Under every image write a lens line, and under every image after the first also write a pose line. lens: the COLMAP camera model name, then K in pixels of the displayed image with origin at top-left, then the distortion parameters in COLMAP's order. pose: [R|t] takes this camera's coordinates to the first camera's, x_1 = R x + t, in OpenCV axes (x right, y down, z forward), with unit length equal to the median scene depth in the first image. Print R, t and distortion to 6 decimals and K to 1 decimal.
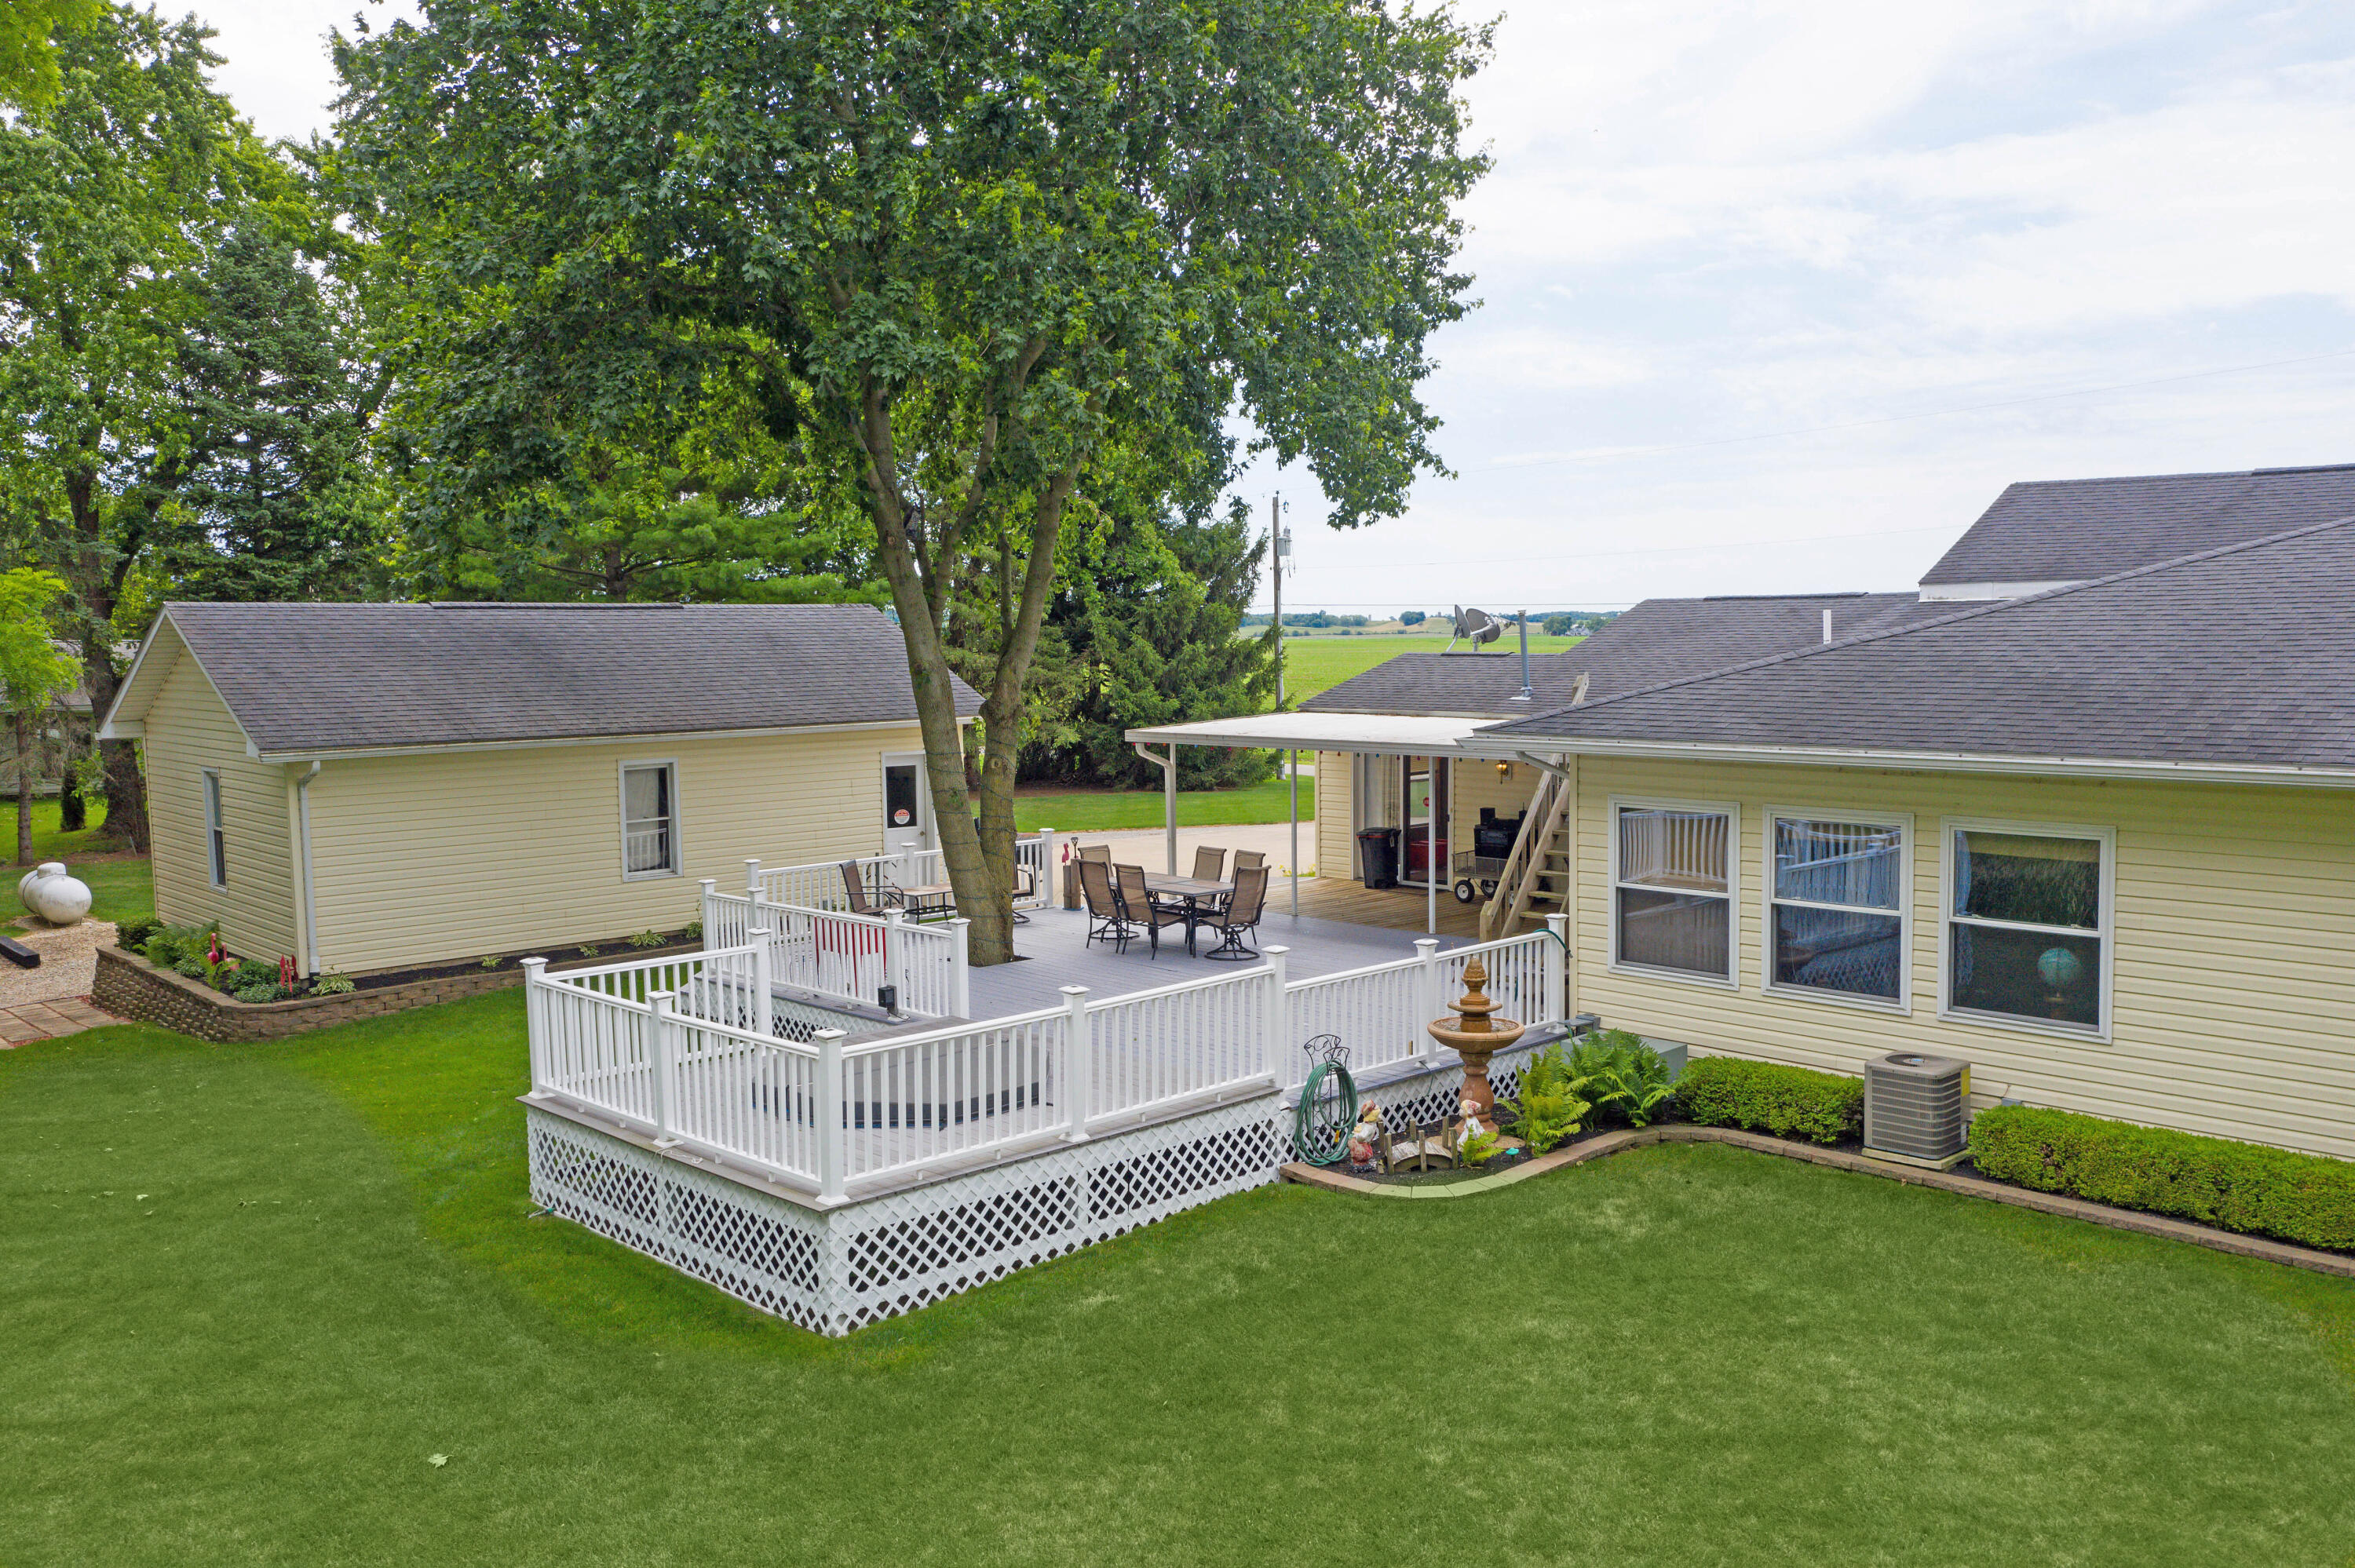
lens RADIAL K [[1875.4, 0, 1180.0], [0, 1875.4, 775.4], [0, 0, 1]] dist [-0.000129, 0.007950]
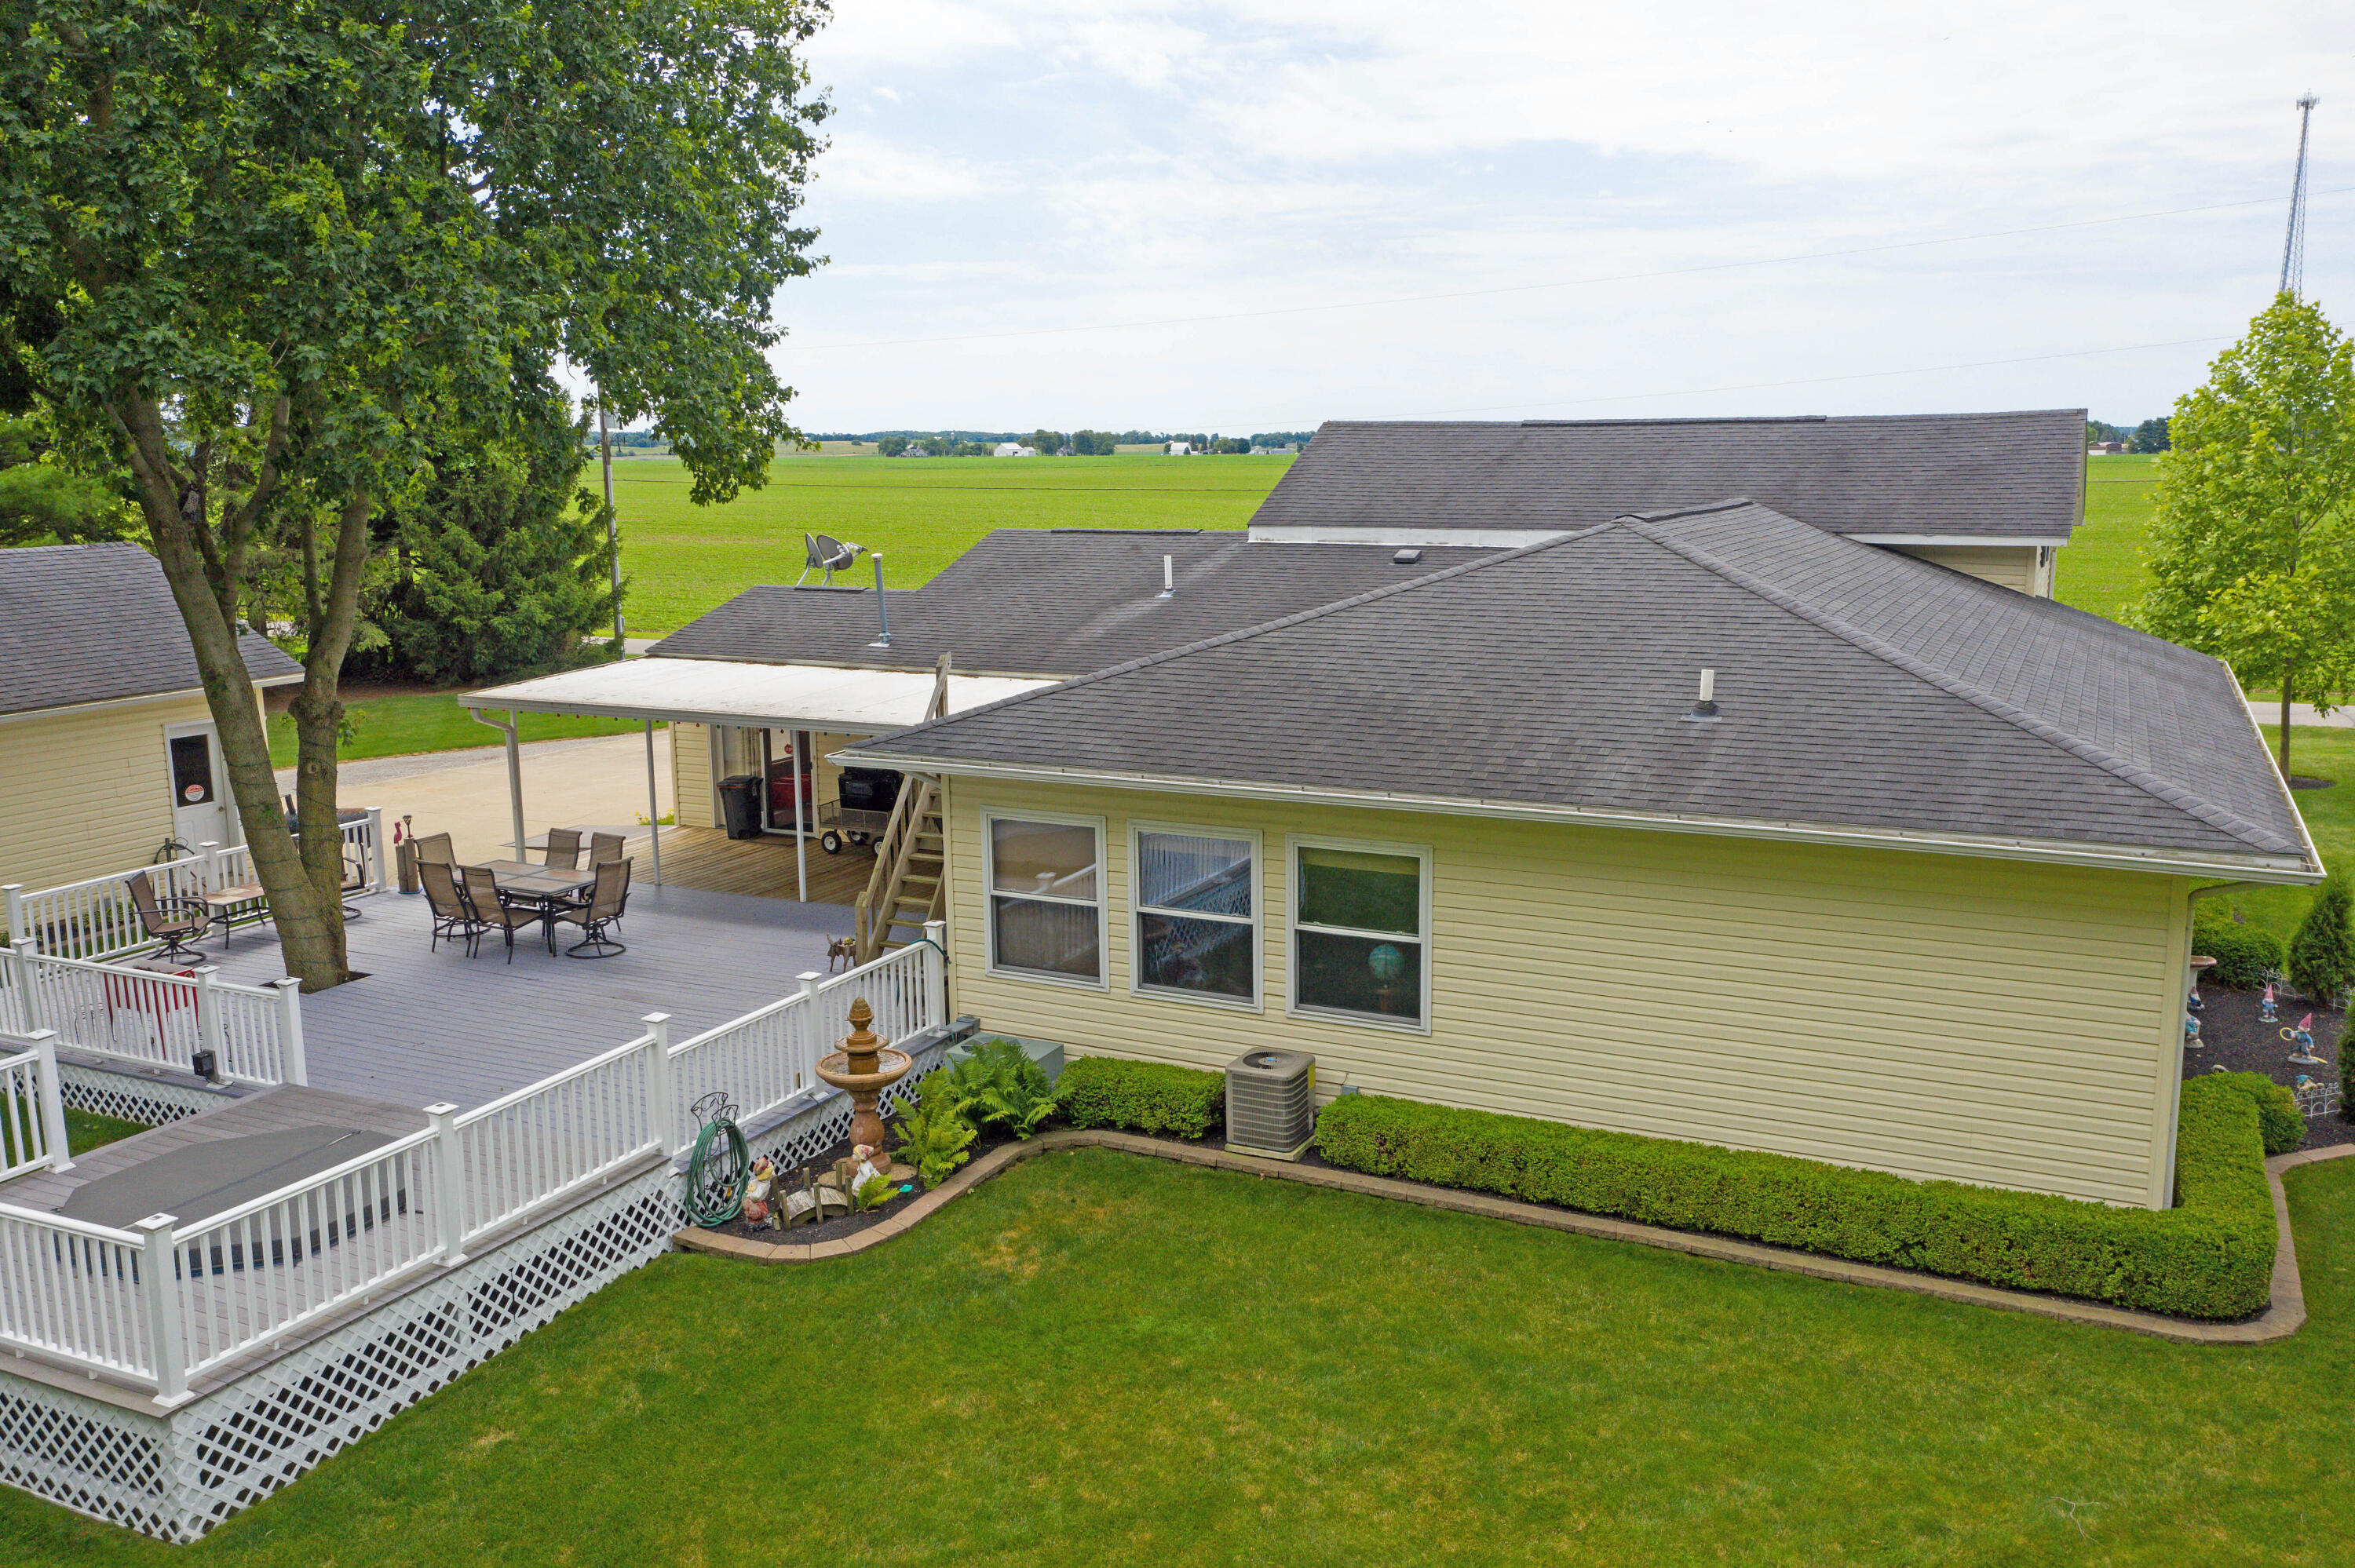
lens RADIAL K [[1875.4, 0, 1180.0], [0, 1875.4, 775.4], [0, 0, 1]] dist [-0.000129, 0.007950]
pose [[0.940180, -0.057013, 0.335873, -0.013216], [0.025403, 0.994885, 0.097769, -0.122232], [-0.339729, -0.083388, 0.936819, 0.010396]]
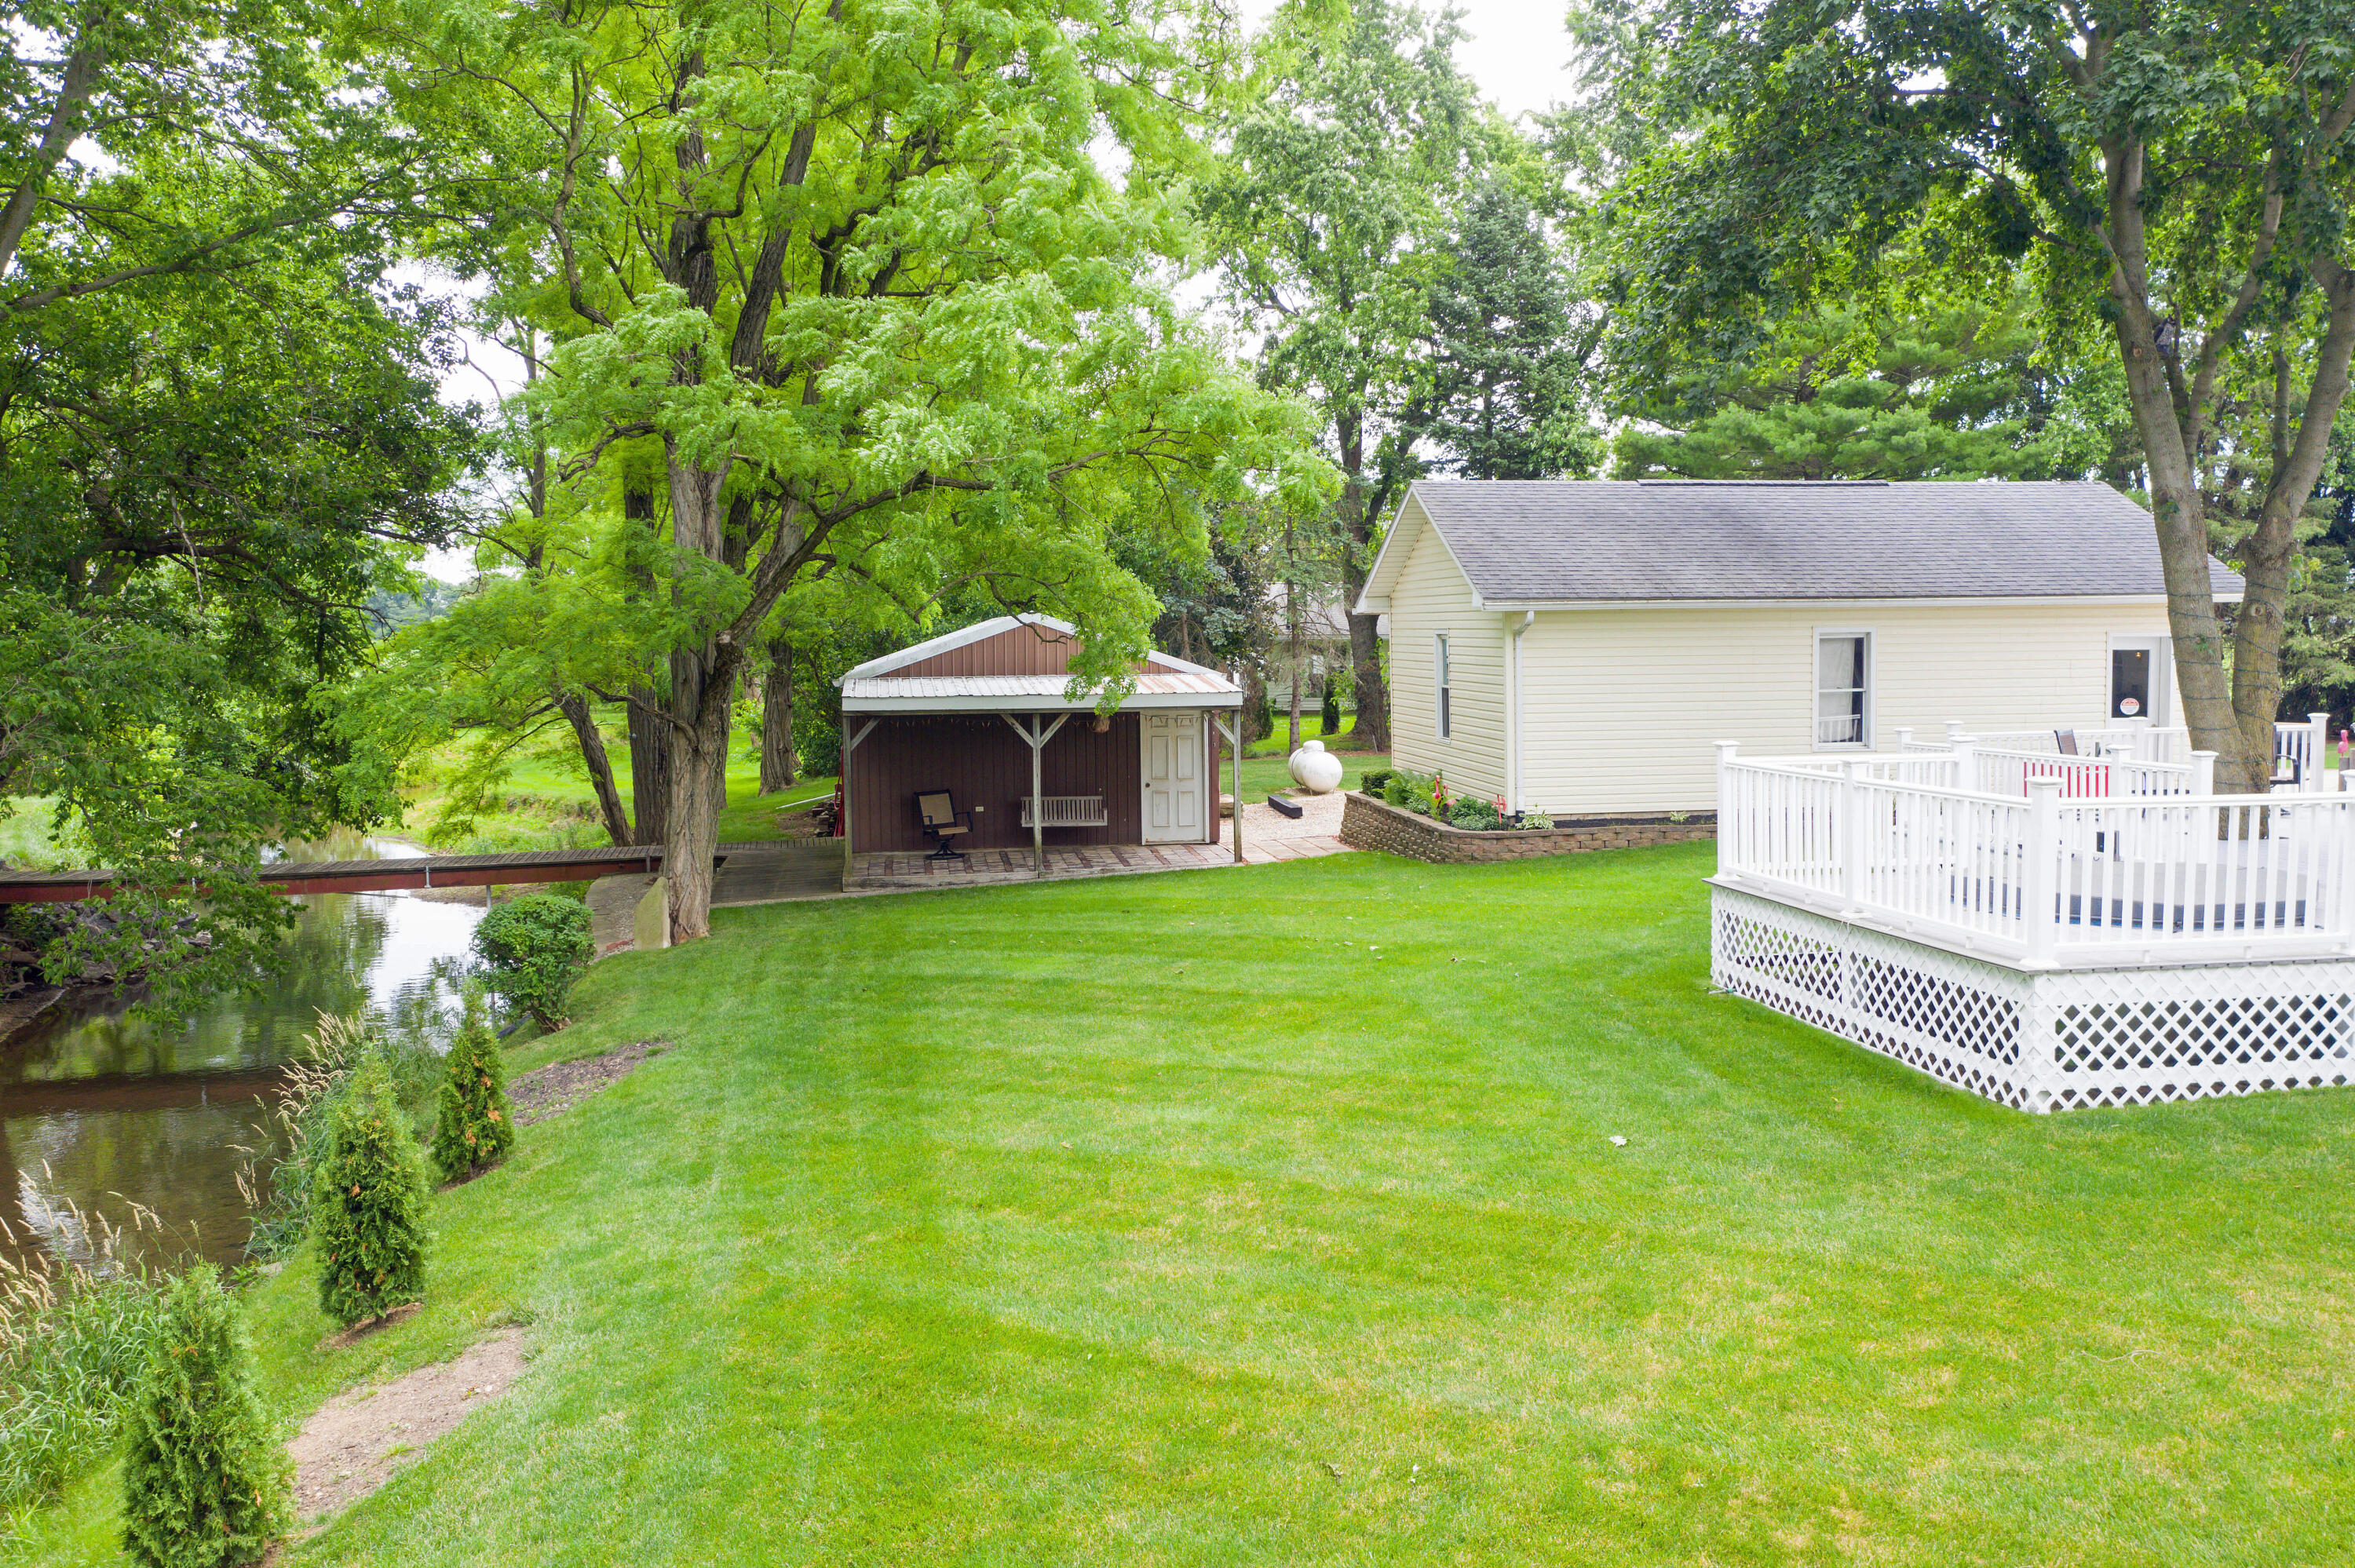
lens RADIAL K [[1875.4, 0, 1180.0], [0, 1875.4, 775.4], [0, 0, 1]] dist [-0.000129, 0.007950]
pose [[0.817690, 0.045110, -0.573889, -0.006138], [-0.040753, 0.998960, 0.020456, 0.109474], [0.574215, 0.006661, 0.818678, 0.009612]]
